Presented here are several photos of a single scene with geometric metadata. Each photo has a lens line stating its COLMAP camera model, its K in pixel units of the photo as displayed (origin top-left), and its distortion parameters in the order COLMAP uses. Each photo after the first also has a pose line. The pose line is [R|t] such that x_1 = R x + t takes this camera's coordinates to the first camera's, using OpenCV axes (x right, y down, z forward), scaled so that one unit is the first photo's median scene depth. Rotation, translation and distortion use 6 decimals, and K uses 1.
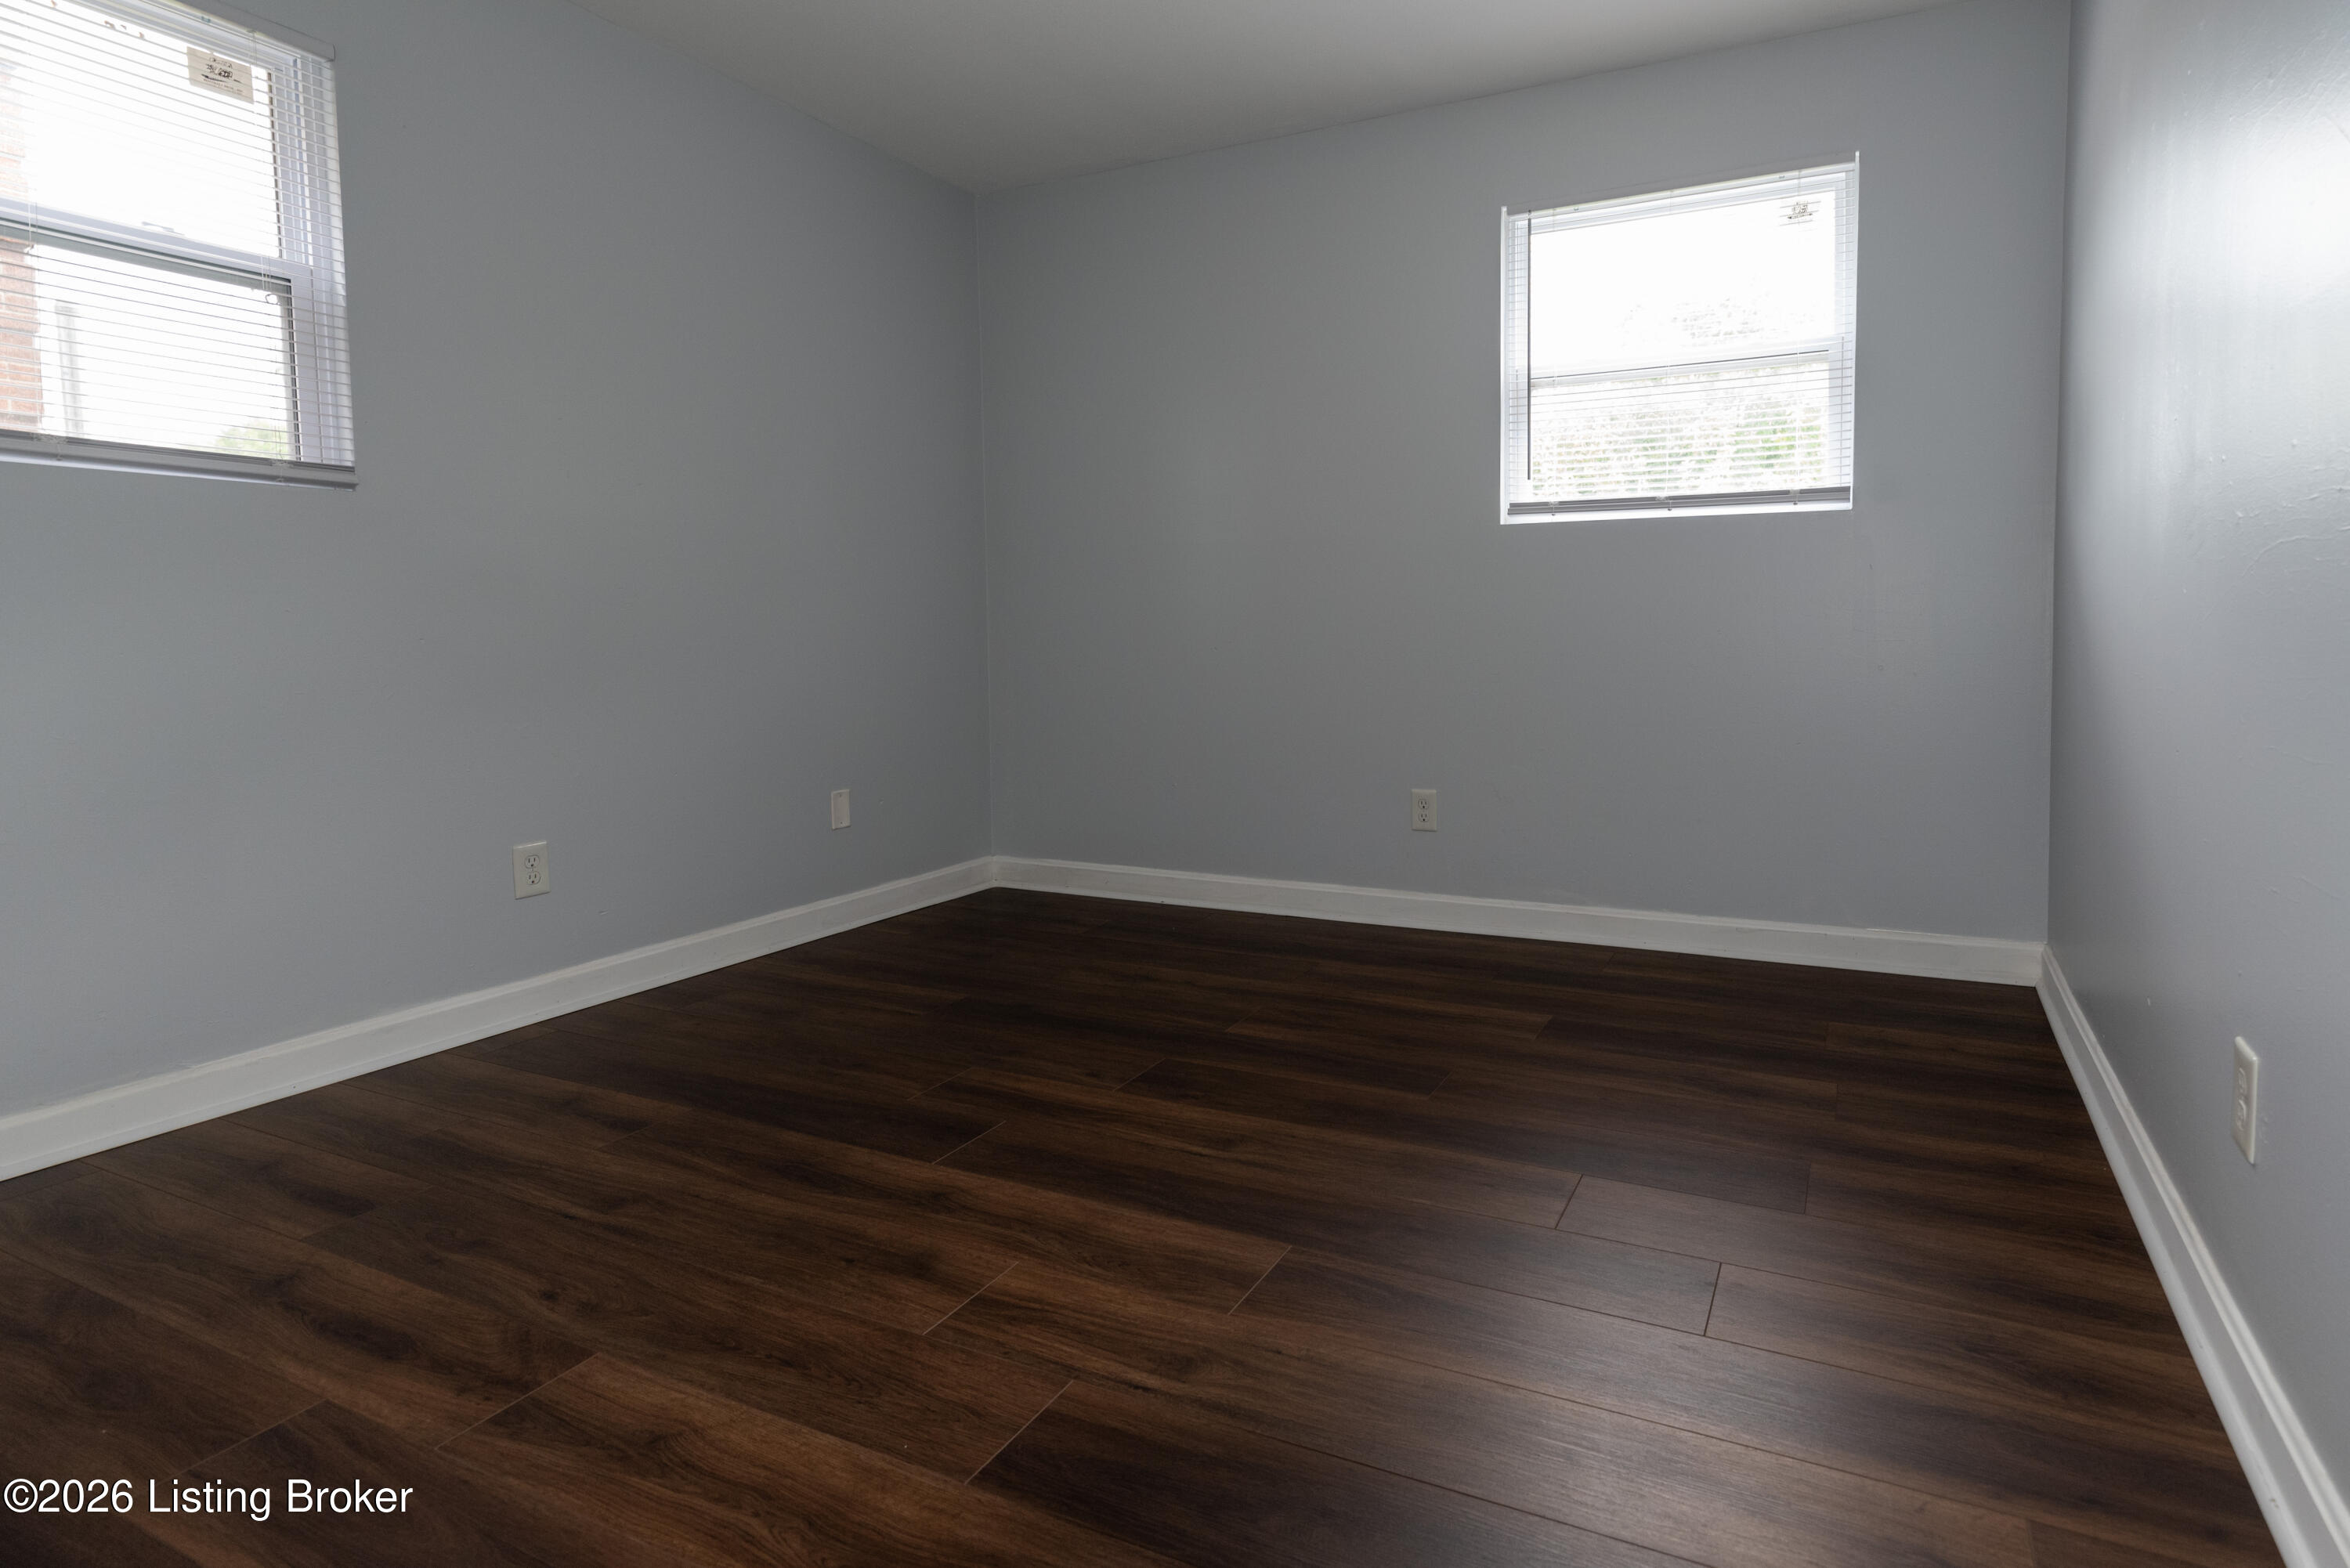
lens RADIAL K [[1179.5, 0, 1389.2], [0, 1179.5, 613.5], [0, 0, 1]] dist [0.003741, -0.010519]
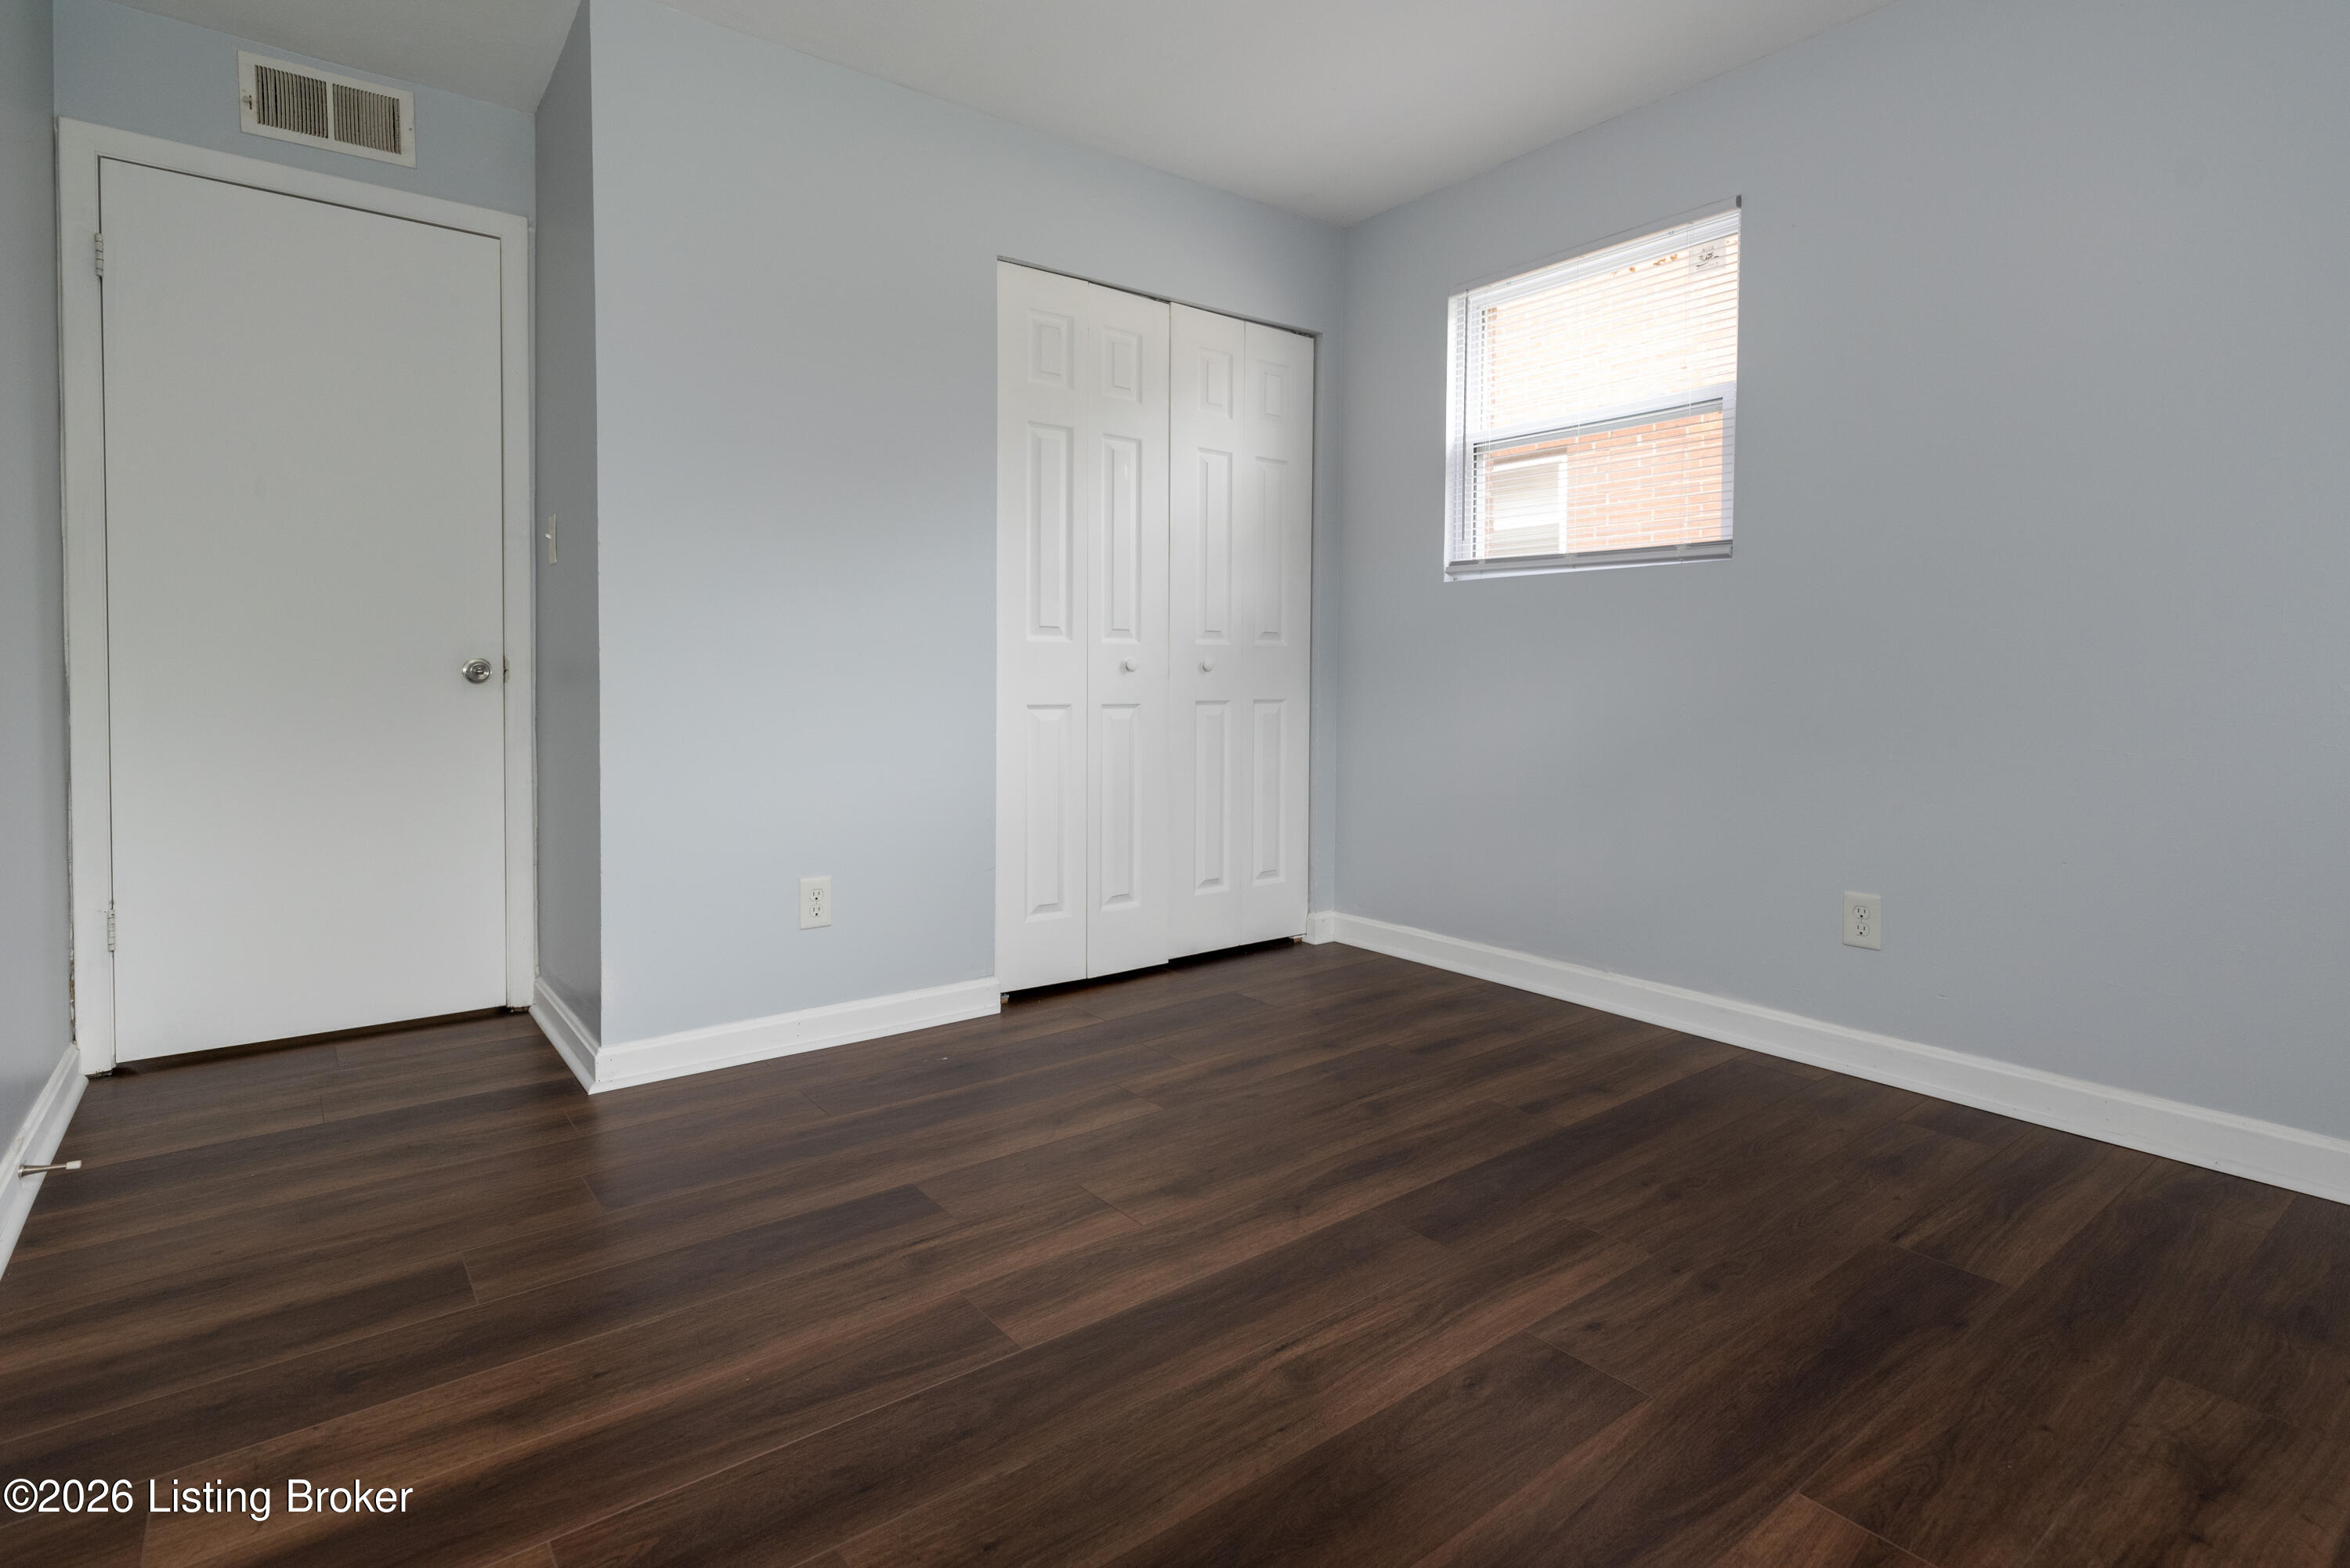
lens RADIAL K [[1150.1, 0, 1129.3], [0, 1150.1, 709.1], [0, 0, 1]] dist [0.000642, -0.000414]
pose [[-0.519616, 0.033784, -0.853732, 0.538521], [0.011282, 0.999402, 0.032682, 0.004216], [0.854325, 0.007350, -0.519687, 1.318362]]
